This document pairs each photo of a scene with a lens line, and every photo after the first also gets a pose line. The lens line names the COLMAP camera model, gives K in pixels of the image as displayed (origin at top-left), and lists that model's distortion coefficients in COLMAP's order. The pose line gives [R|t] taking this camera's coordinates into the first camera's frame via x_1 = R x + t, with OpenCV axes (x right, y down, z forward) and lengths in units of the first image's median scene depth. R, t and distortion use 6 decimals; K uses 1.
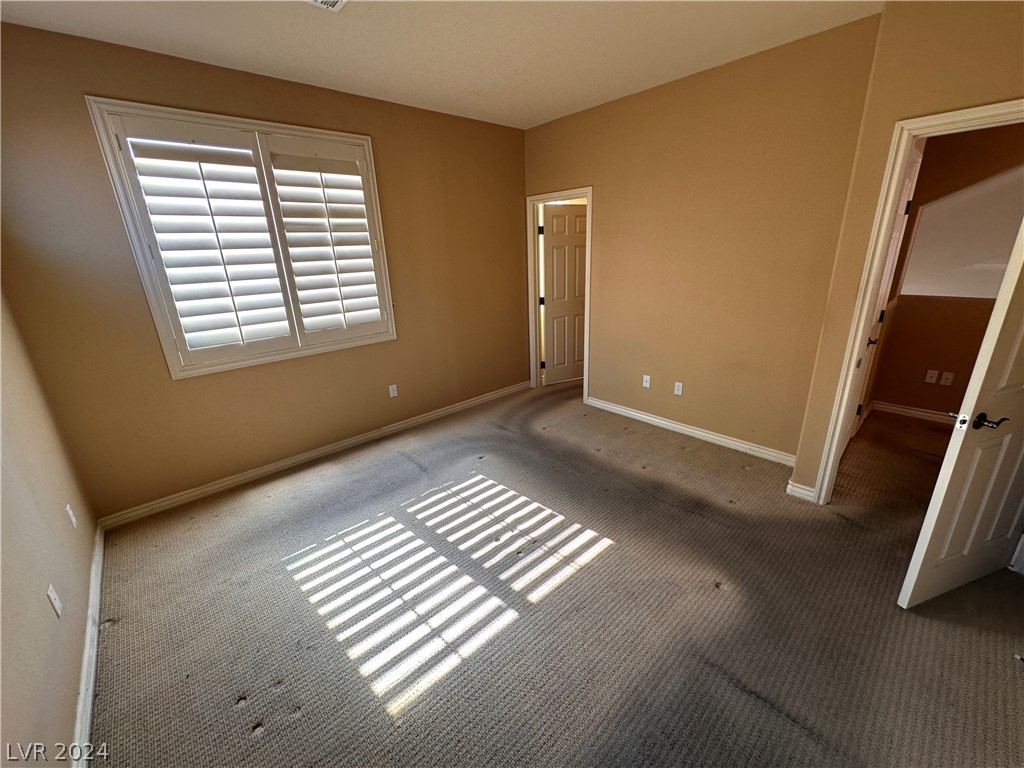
lens RADIAL K [[411.9, 0, 505.9], [0, 411.9, 381.0], [0, 0, 1]] dist [-0.003949, 0.001066]
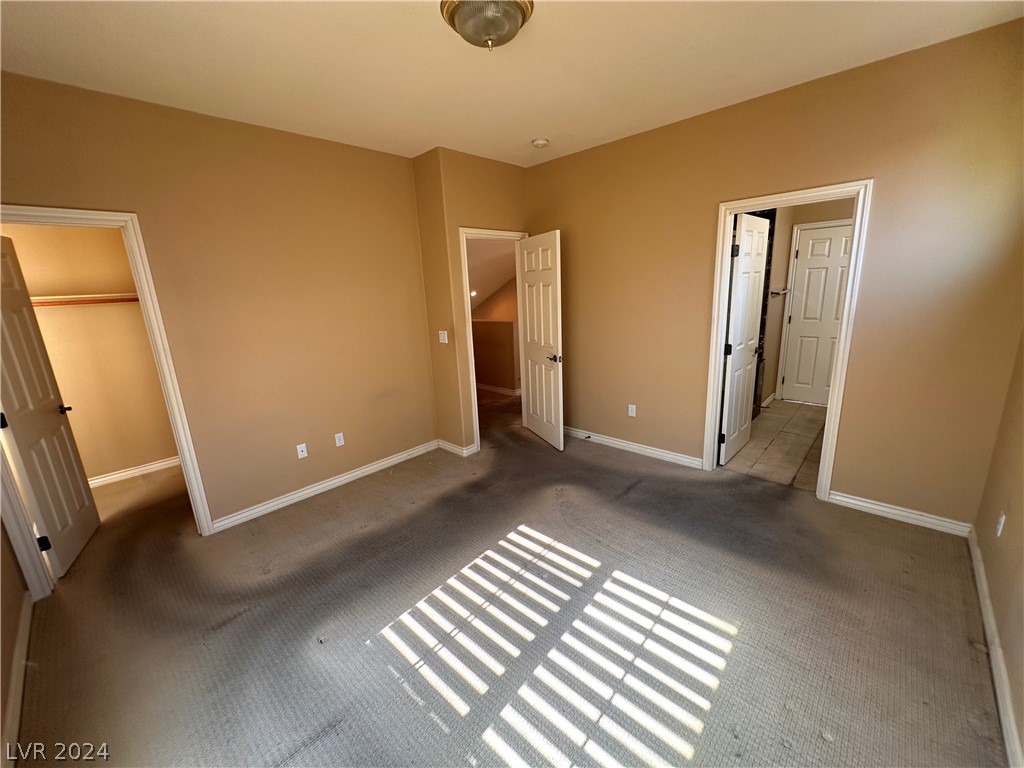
lens RADIAL K [[411.9, 0, 511.4], [0, 411.9, 383.4], [0, 0, 1]] dist [-0.003949, 0.001066]
pose [[-0.081500, -0.195879, 0.977235, -0.810663], [0.352843, 0.911327, 0.212095, -0.248388], [-0.932126, 0.362097, -0.005158, 0.850000]]
